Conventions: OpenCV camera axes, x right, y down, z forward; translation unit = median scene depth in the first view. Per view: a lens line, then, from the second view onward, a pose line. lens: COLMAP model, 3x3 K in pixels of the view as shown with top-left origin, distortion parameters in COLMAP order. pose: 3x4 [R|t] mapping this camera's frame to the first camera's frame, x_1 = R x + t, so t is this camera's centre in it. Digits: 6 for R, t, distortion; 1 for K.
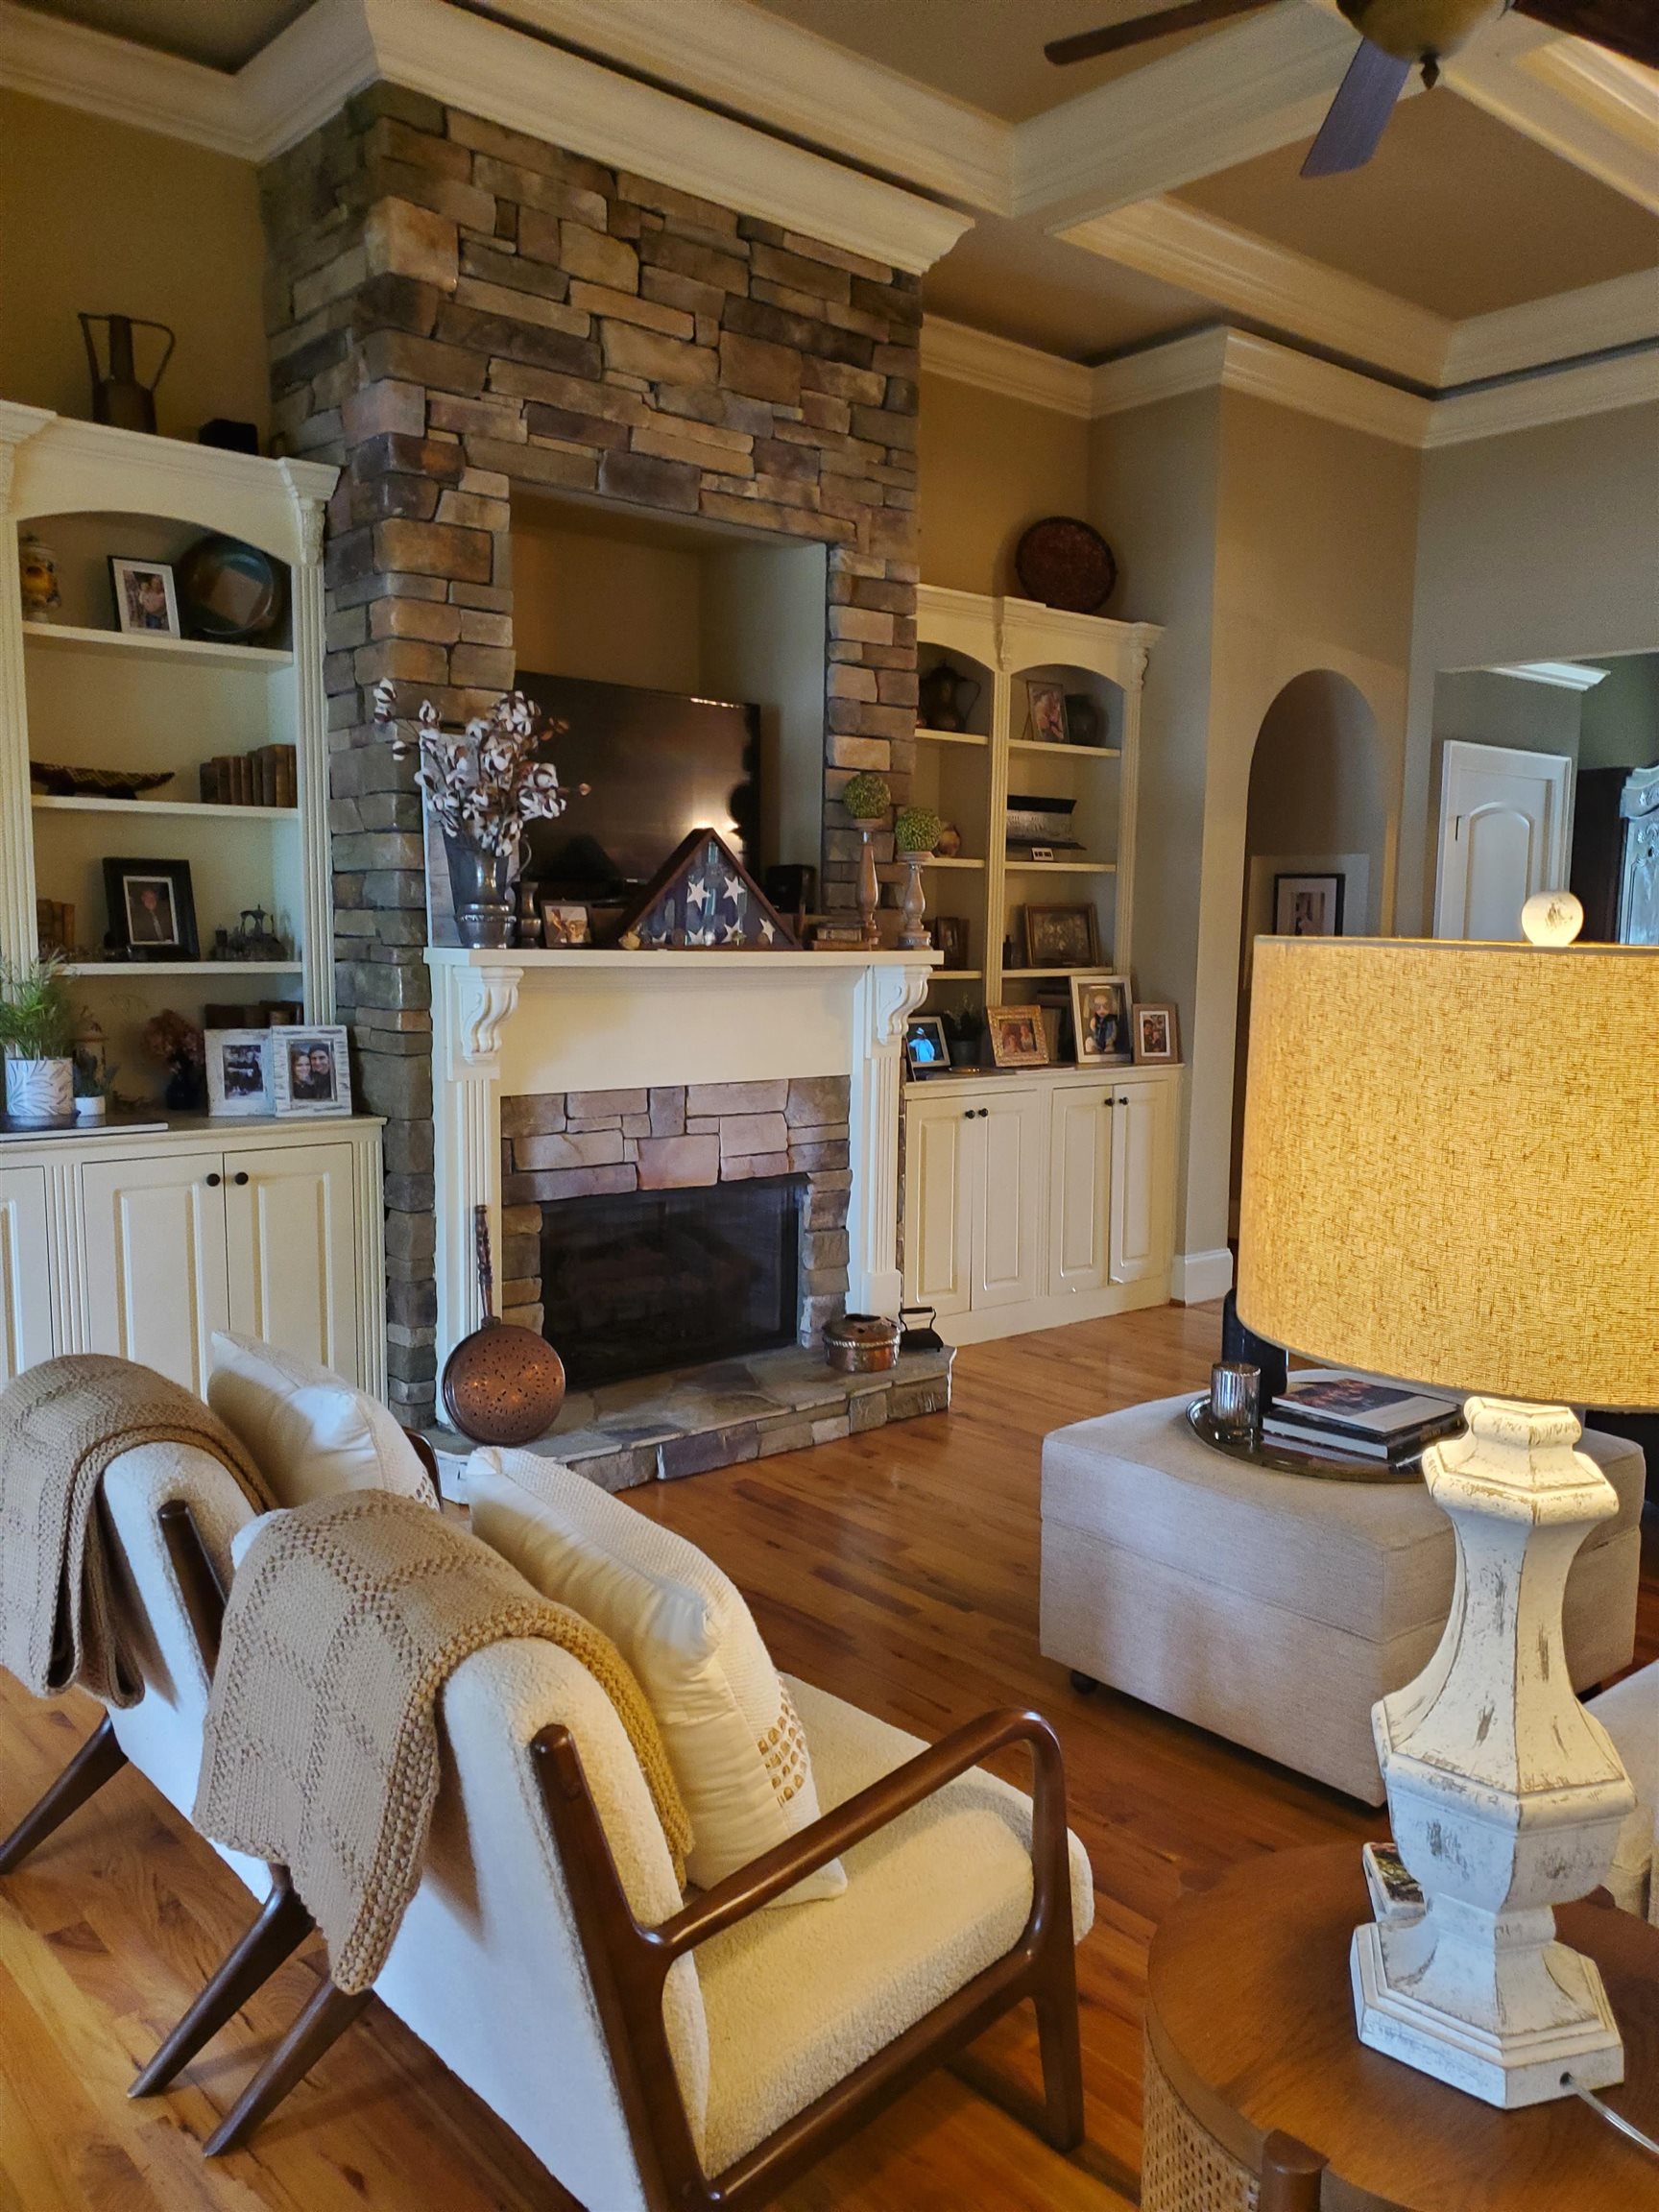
lens RADIAL K [[1670.3, 0, 828.4], [0, 1670.3, 1113.2], [0, 0, 1]] dist [0.003142, 0.004508]
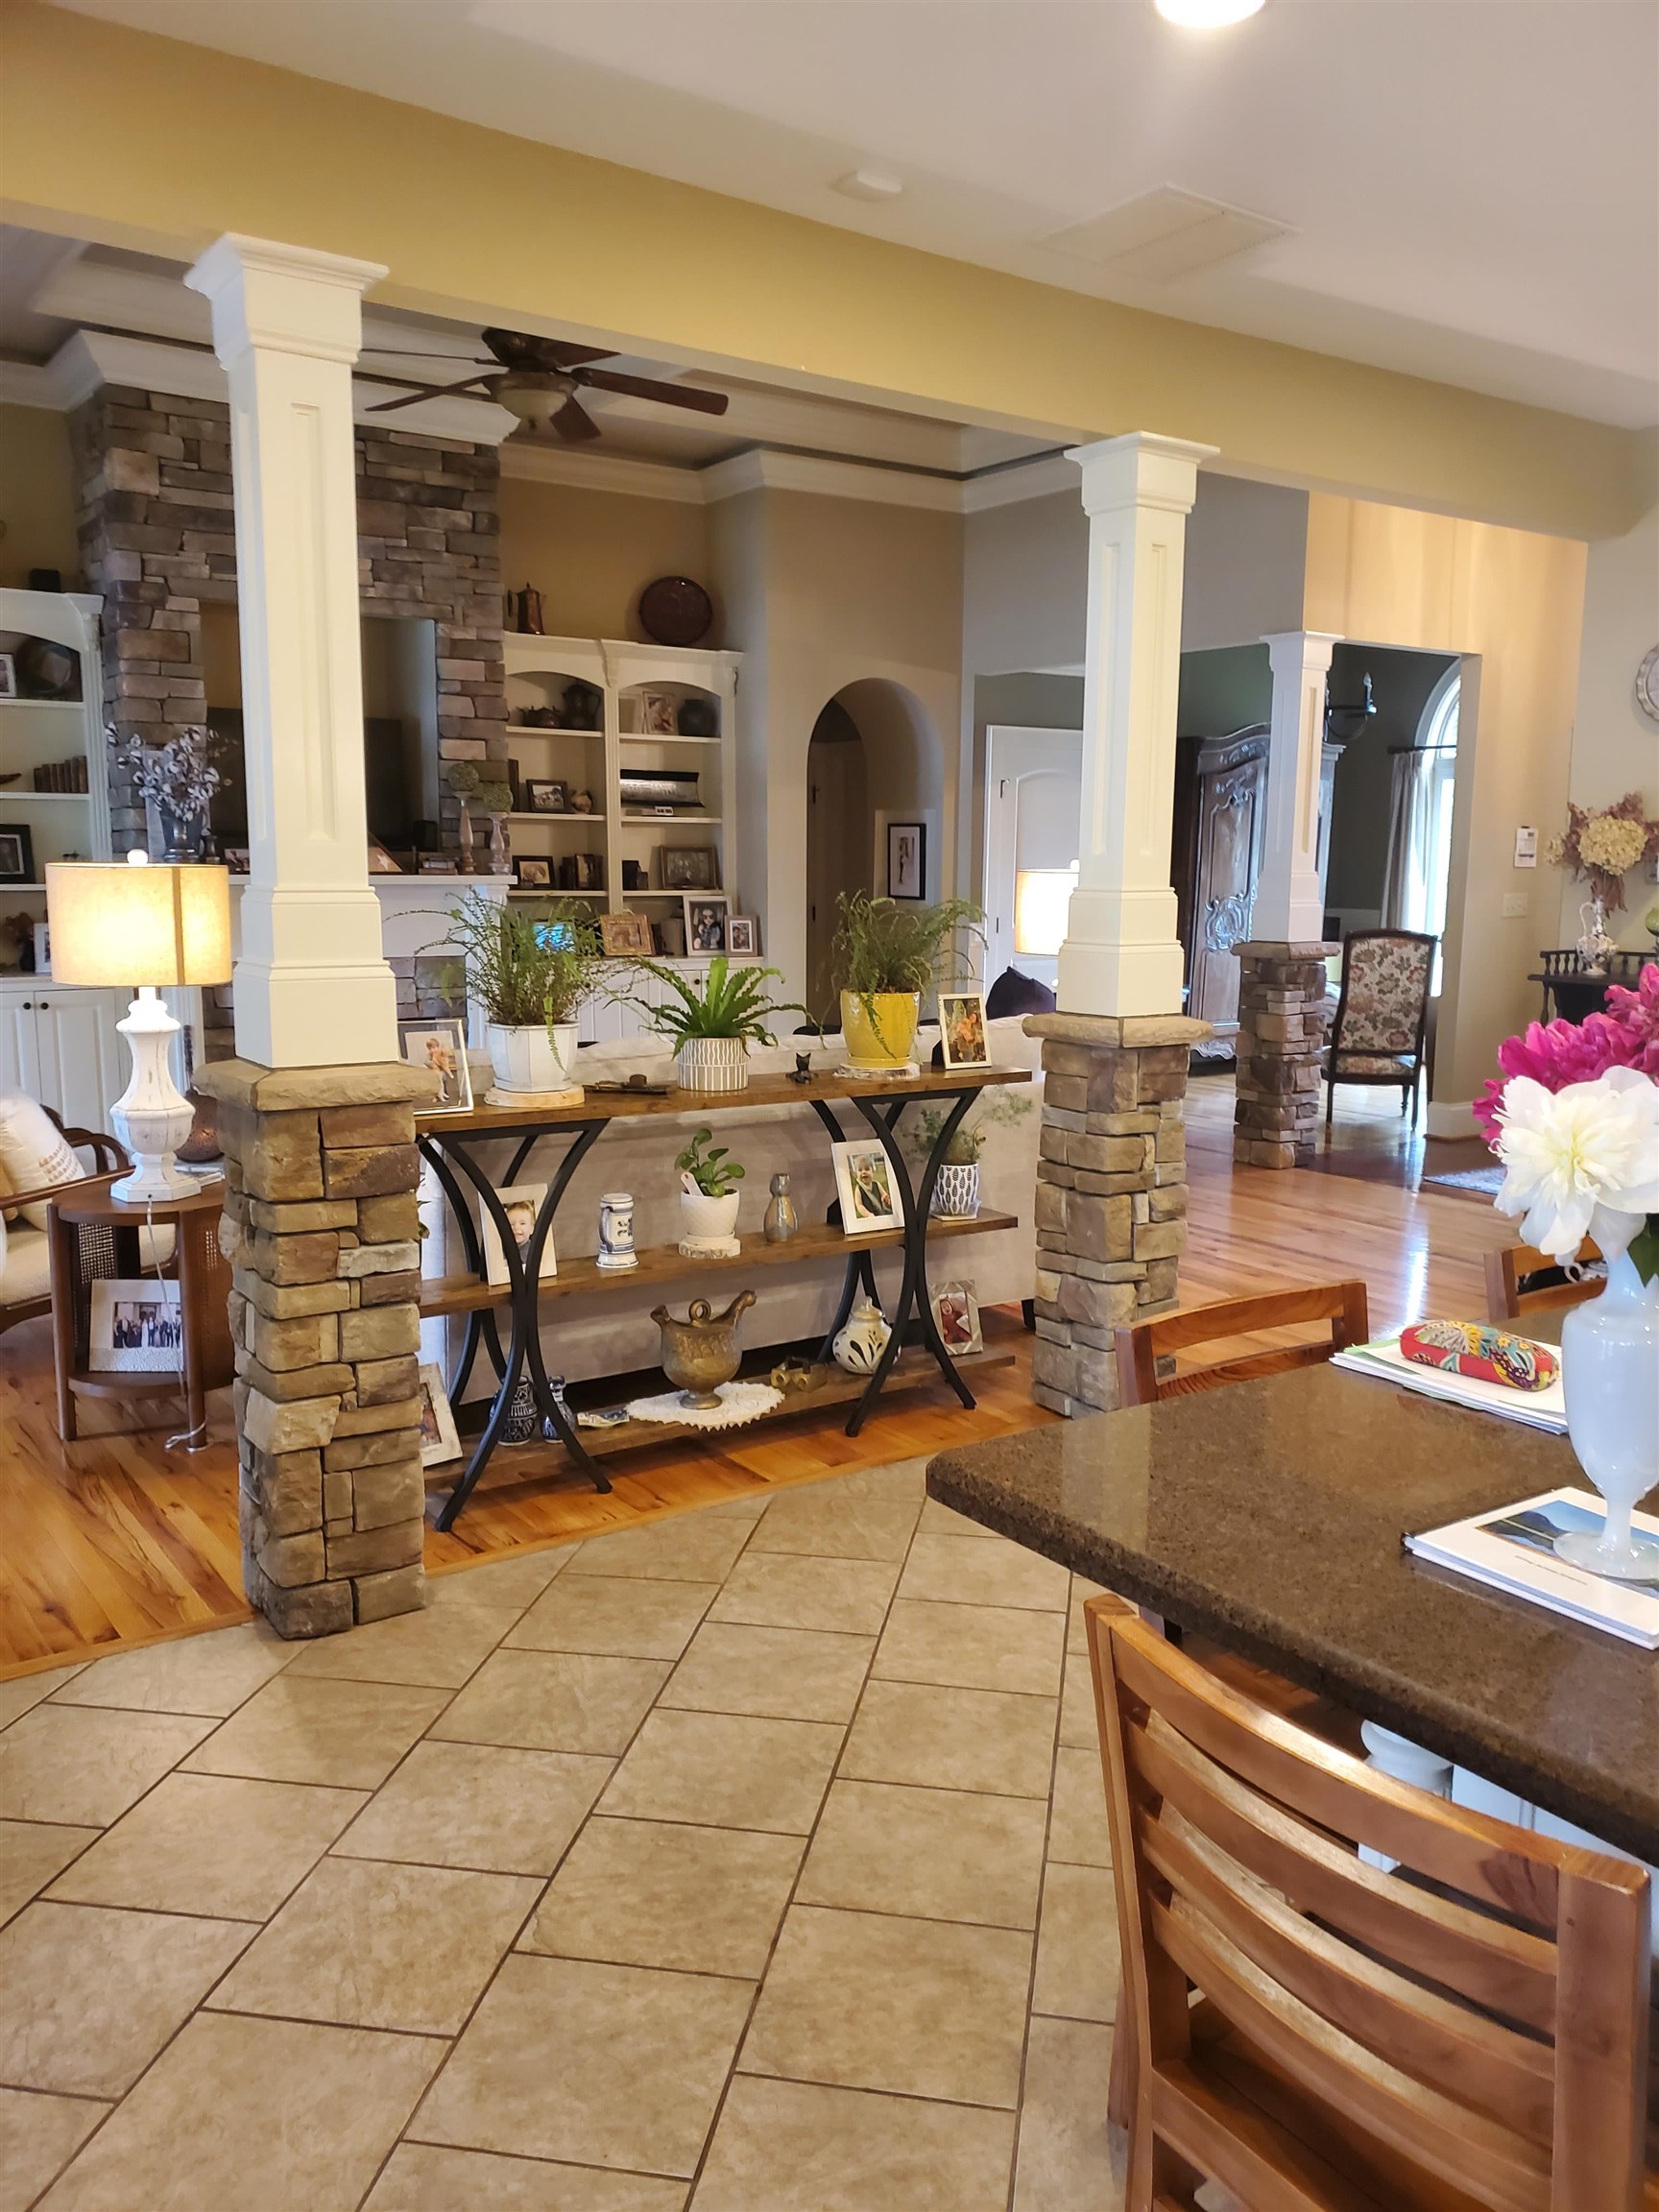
lens RADIAL K [[1706.3, 0, 840.5], [0, 1706.3, 1108.9], [0, 0, 1]] dist [-0.000985, 0.007084]
pose [[0.996161, 0.005226, -0.087380, 0.551992], [-0.002806, 0.999610, 0.027797, 0.081608], [0.087491, -0.027445, 0.995787, -0.621864]]
